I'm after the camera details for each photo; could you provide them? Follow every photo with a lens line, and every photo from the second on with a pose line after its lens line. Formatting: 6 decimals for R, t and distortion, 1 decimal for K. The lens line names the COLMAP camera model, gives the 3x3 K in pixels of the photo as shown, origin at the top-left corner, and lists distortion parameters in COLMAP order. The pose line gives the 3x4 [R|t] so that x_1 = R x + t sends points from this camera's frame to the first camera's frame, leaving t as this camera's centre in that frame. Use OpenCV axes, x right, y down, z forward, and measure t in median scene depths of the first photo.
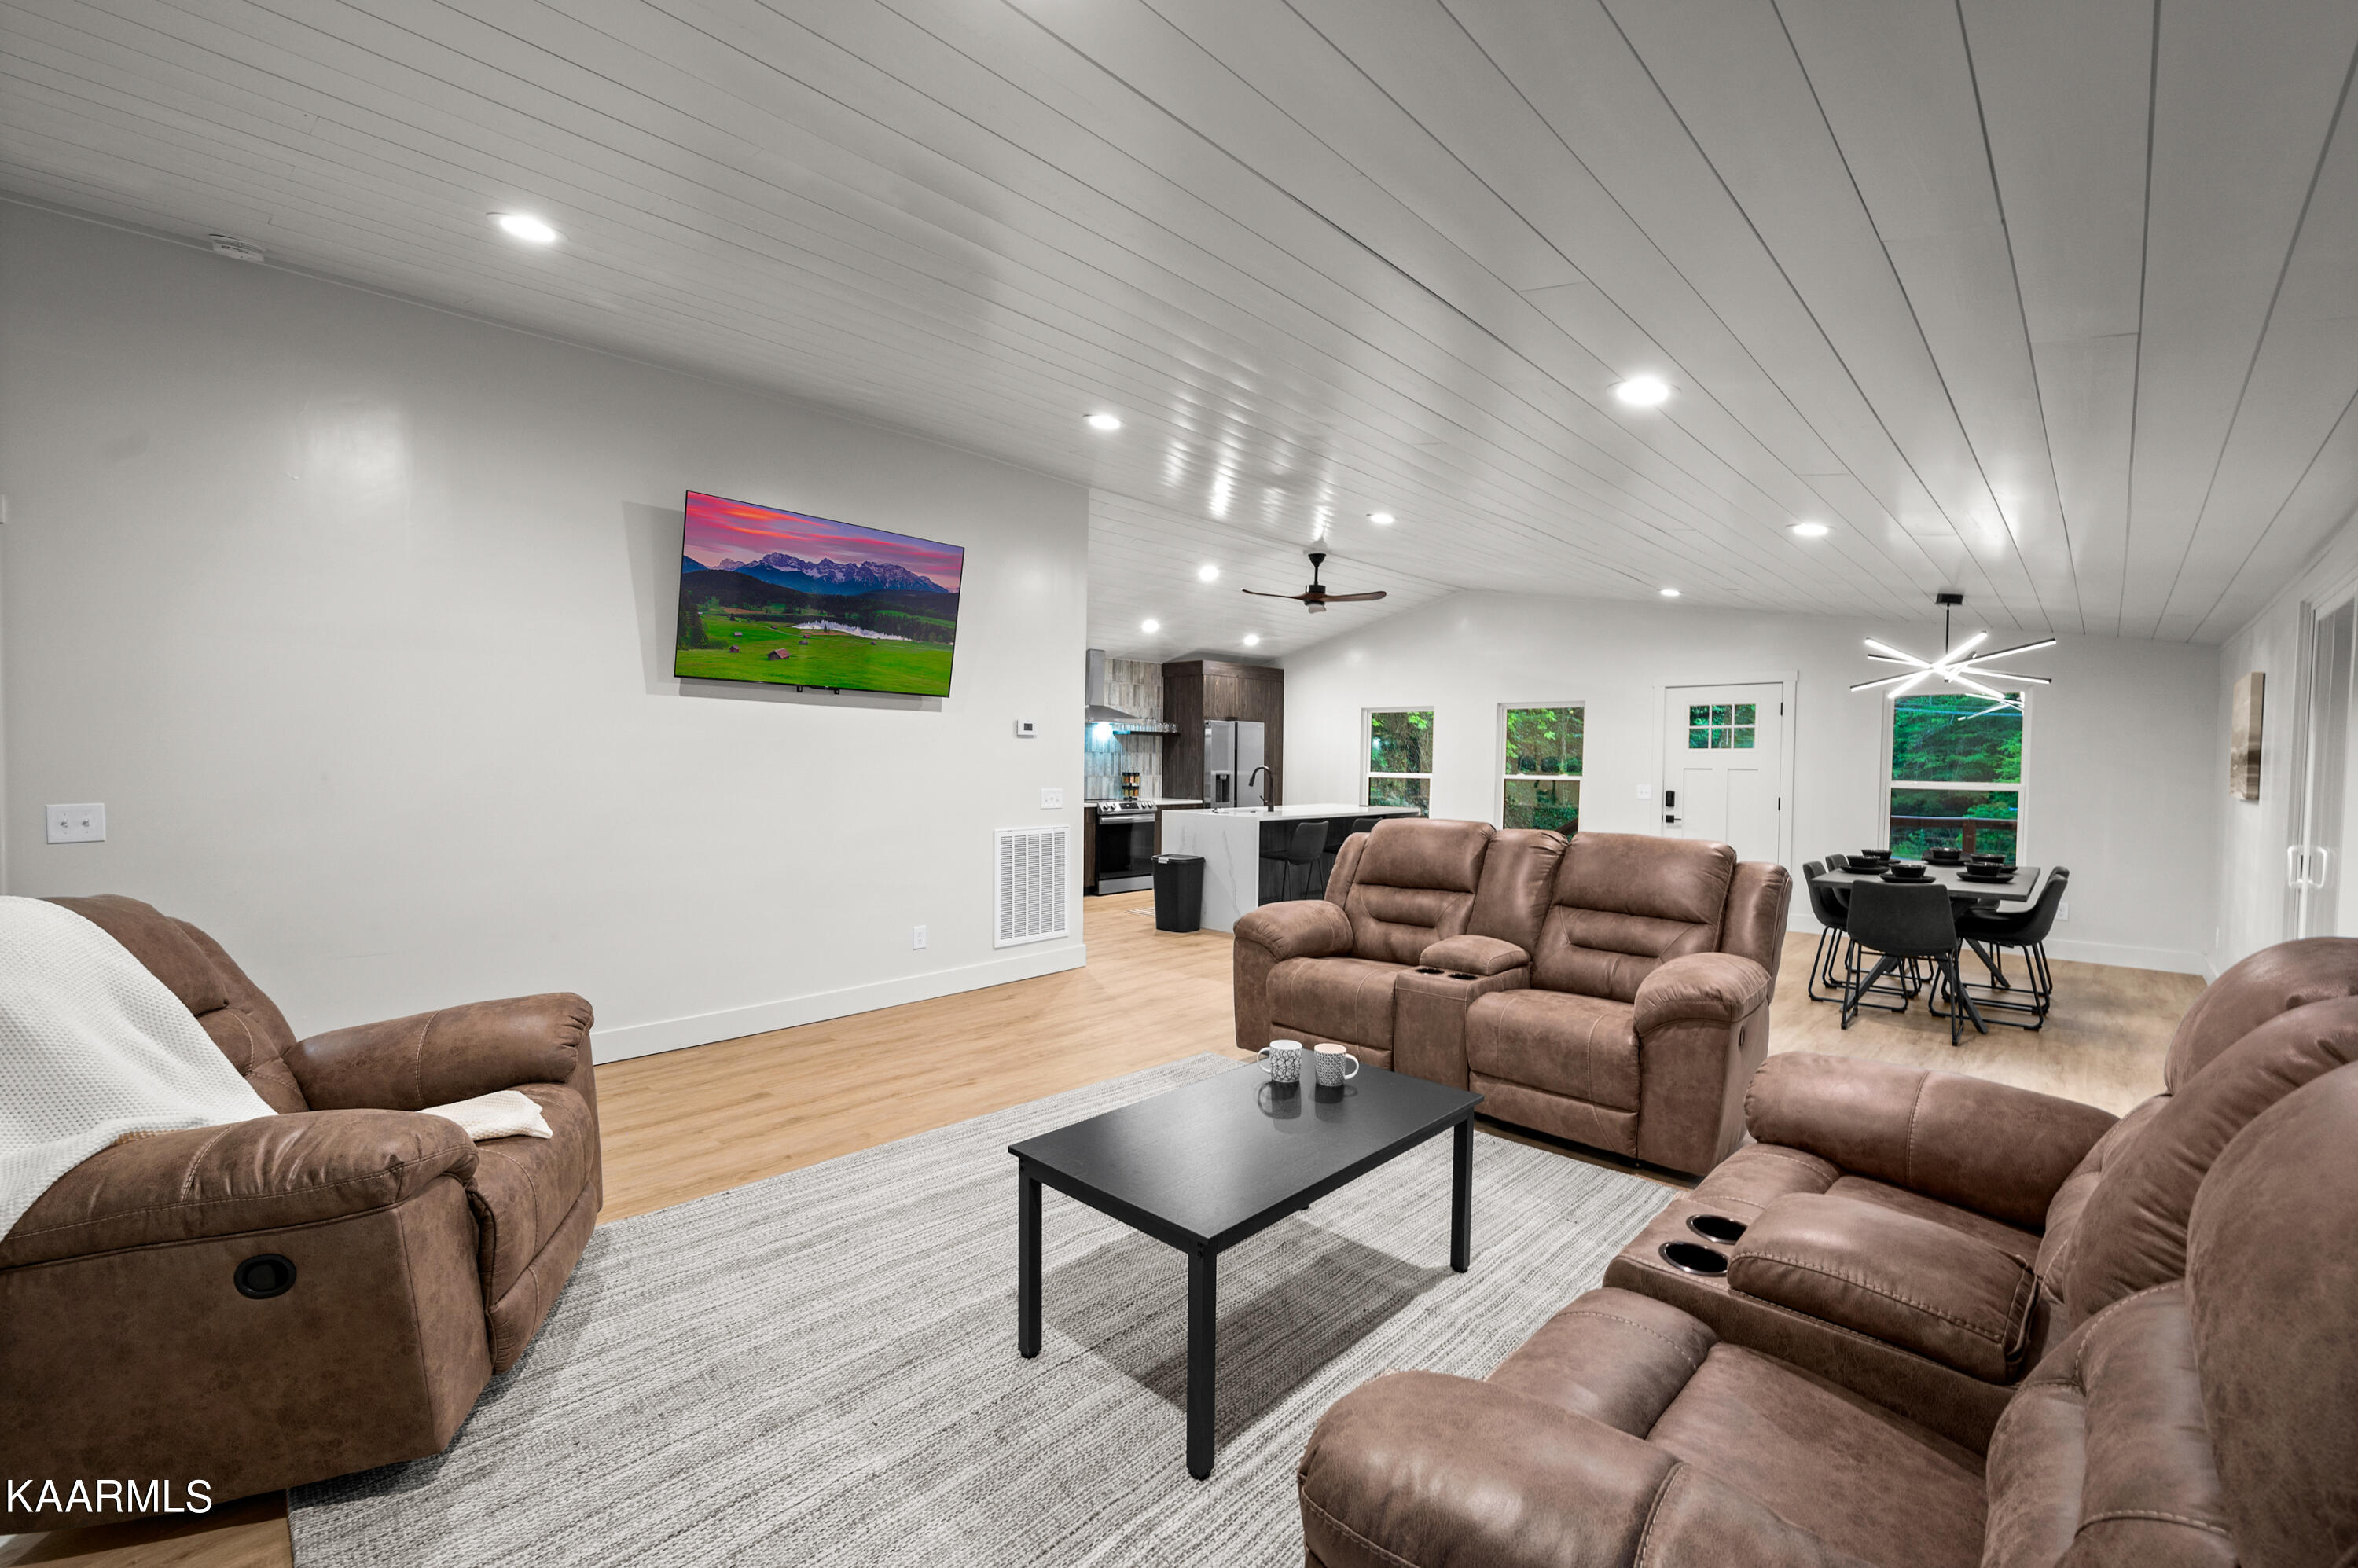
lens RADIAL K [[980.6, 0, 1178.5], [0, 980.6, 785.9], [0, 0, 1]] dist [-0.000812, 0.000123]
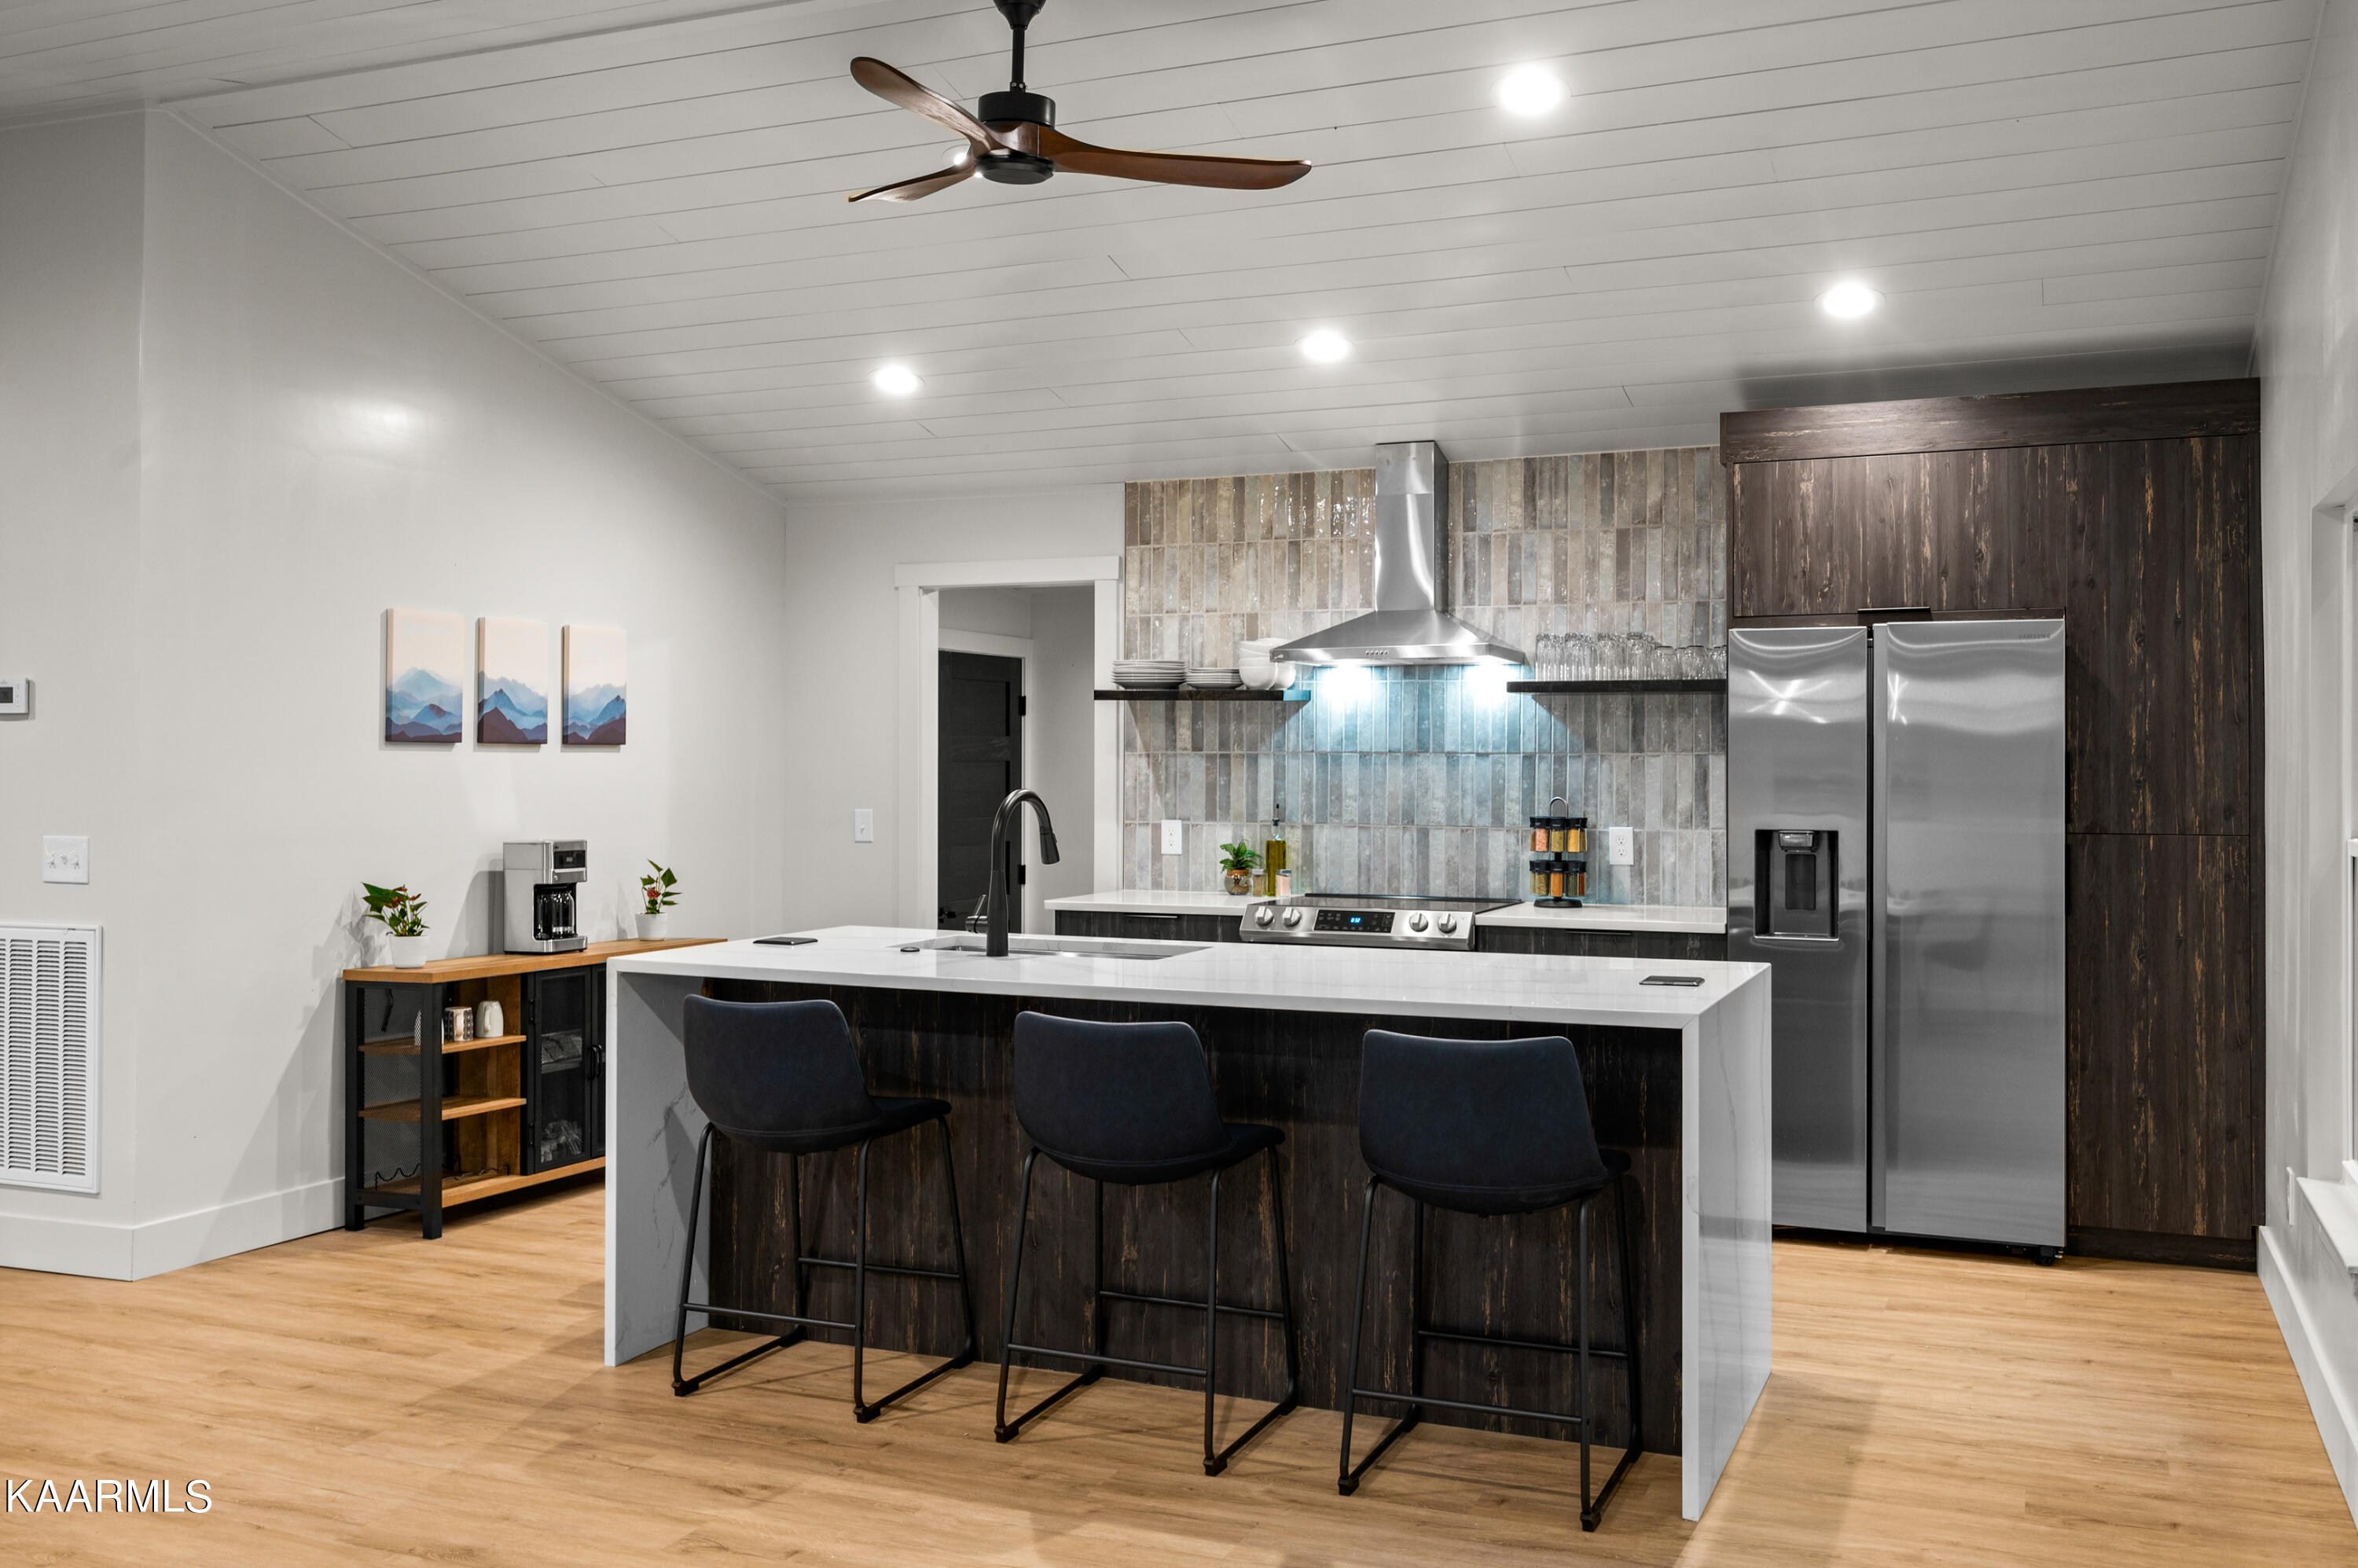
lens RADIAL K [[2080.0, 0, 1192.1], [0, 2080.0, 739.5], [0, 0, 1]] dist [-0.007529, 0.010000]
pose [[0.350065, -0.024432, -0.936407, 0.623702], [-0.026026, 0.999020, -0.035796, -0.013982], [0.936364, 0.036901, 0.349086, 0.795834]]
